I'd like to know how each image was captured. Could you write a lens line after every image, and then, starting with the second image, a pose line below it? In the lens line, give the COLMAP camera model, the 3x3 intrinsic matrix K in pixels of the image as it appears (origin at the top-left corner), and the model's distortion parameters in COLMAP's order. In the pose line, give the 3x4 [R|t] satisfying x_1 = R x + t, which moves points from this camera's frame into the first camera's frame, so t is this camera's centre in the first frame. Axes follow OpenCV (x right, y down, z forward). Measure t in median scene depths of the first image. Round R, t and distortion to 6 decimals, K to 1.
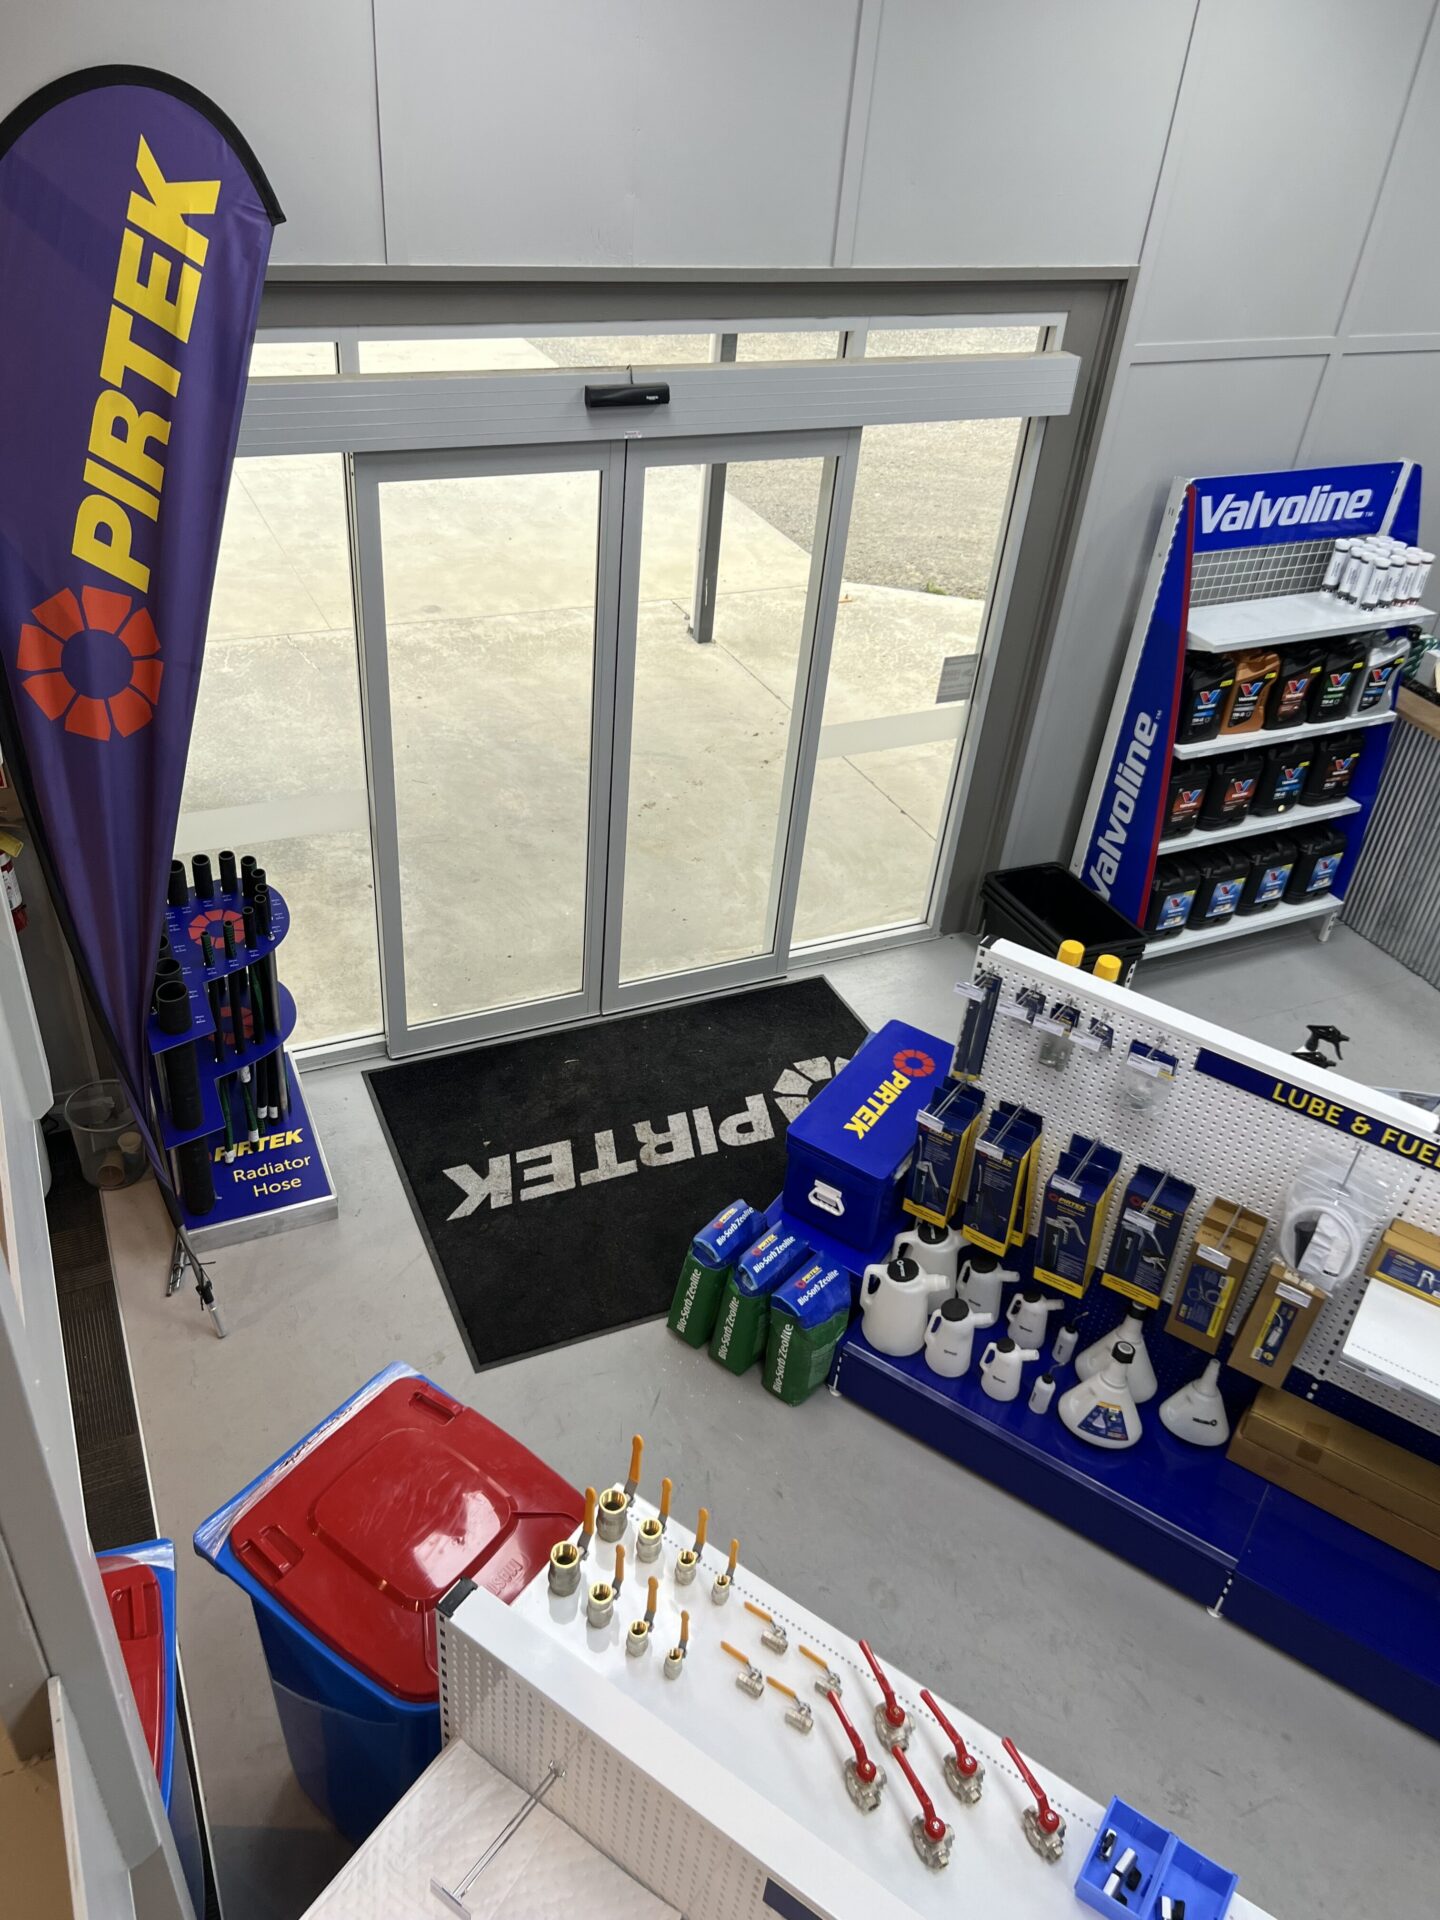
lens RADIAL K [[1428.4, 0, 714.6], [0, 1428.4, 959.8], [0, 0, 1]] dist [0.012864, 0.000750]
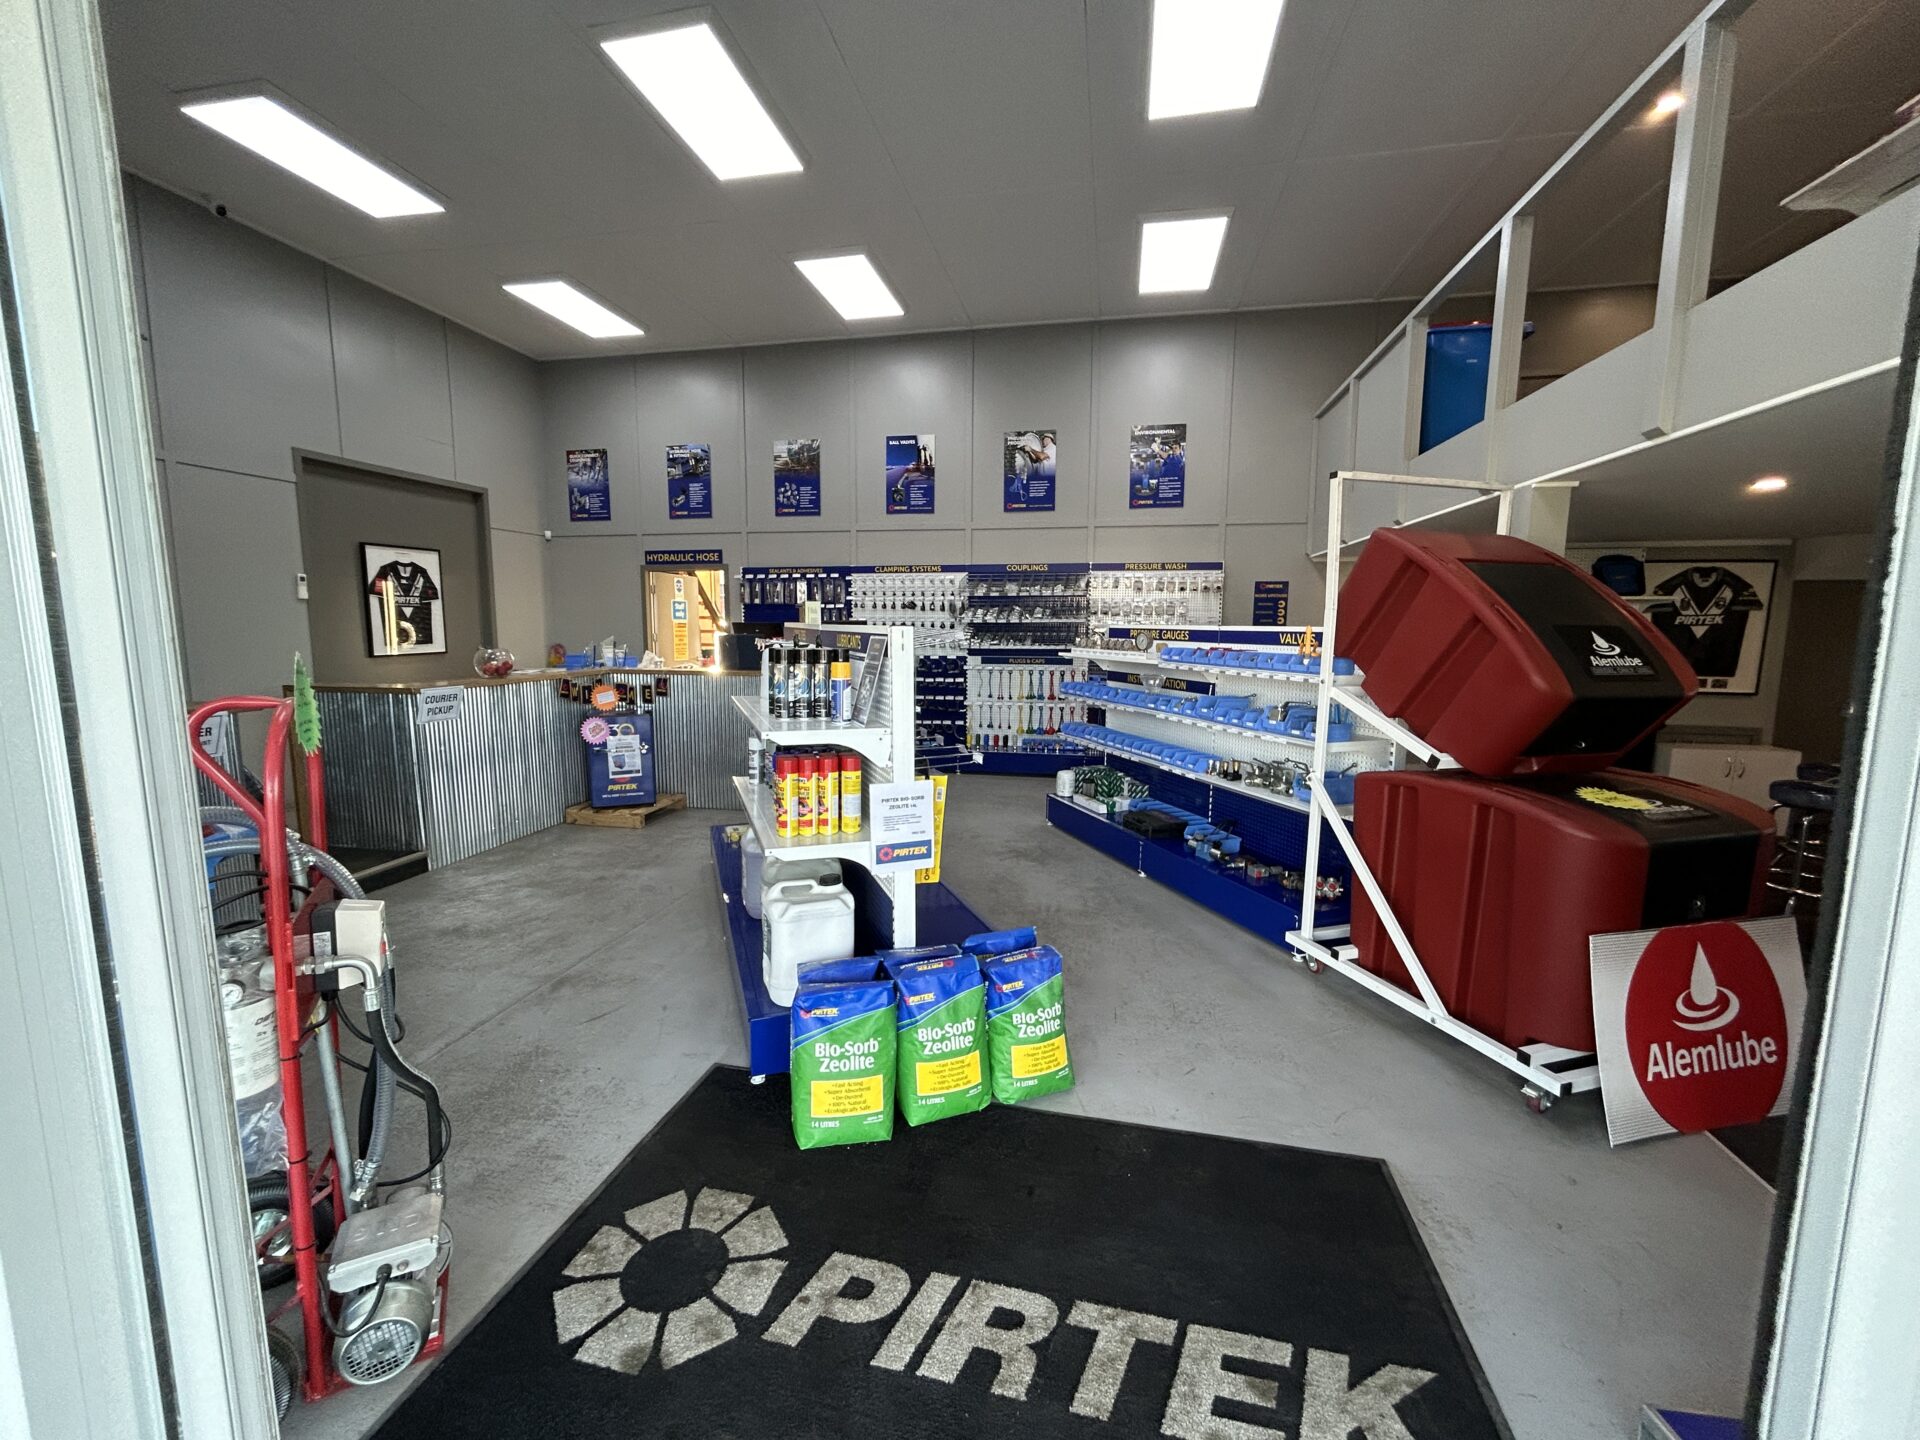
lens RADIAL K [[767.4, 0, 957.9], [0, 767.4, 709.8], [0, 0, 1]] dist [0.002518, -0.000221]
pose [[-0.788354, -0.162986, 0.593240, -0.143730], [0.295532, 0.745404, 0.597523, -0.211879], [-0.539591, 0.646381, -0.539474, 0.899838]]
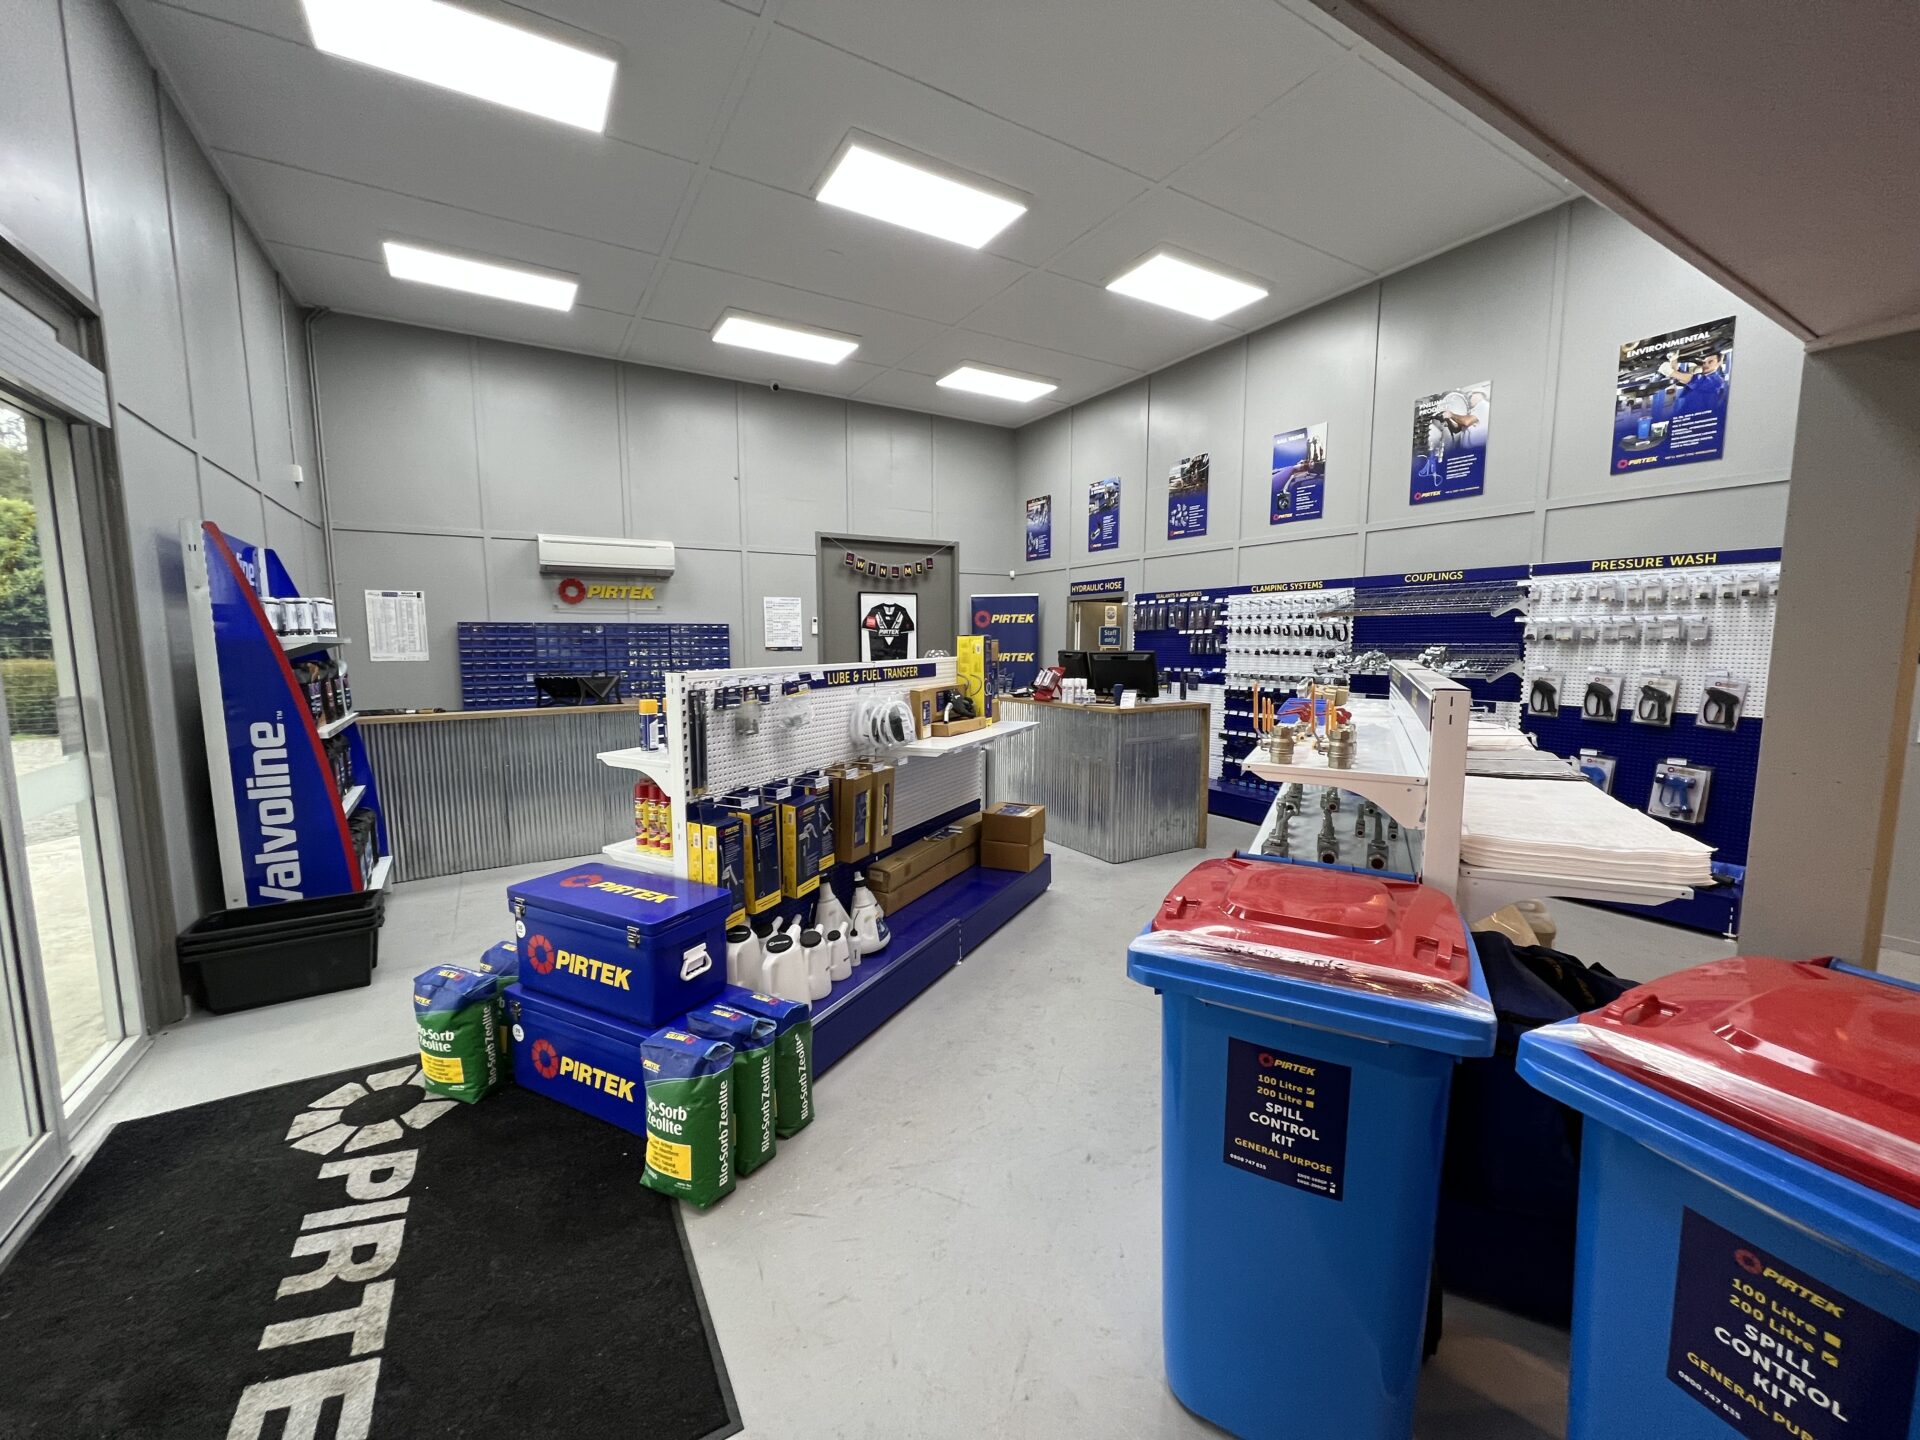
lens RADIAL K [[758.4, 0, 953.1], [0, 758.4, 711.6], [0, 0, 1]] dist [0.012030, -0.001265]
pose [[-0.097135, -0.184734, 0.977977, -0.333594], [0.577177, 0.790062, 0.206565, 0.010964], [-0.810822, 0.584530, 0.029882, 0.533823]]
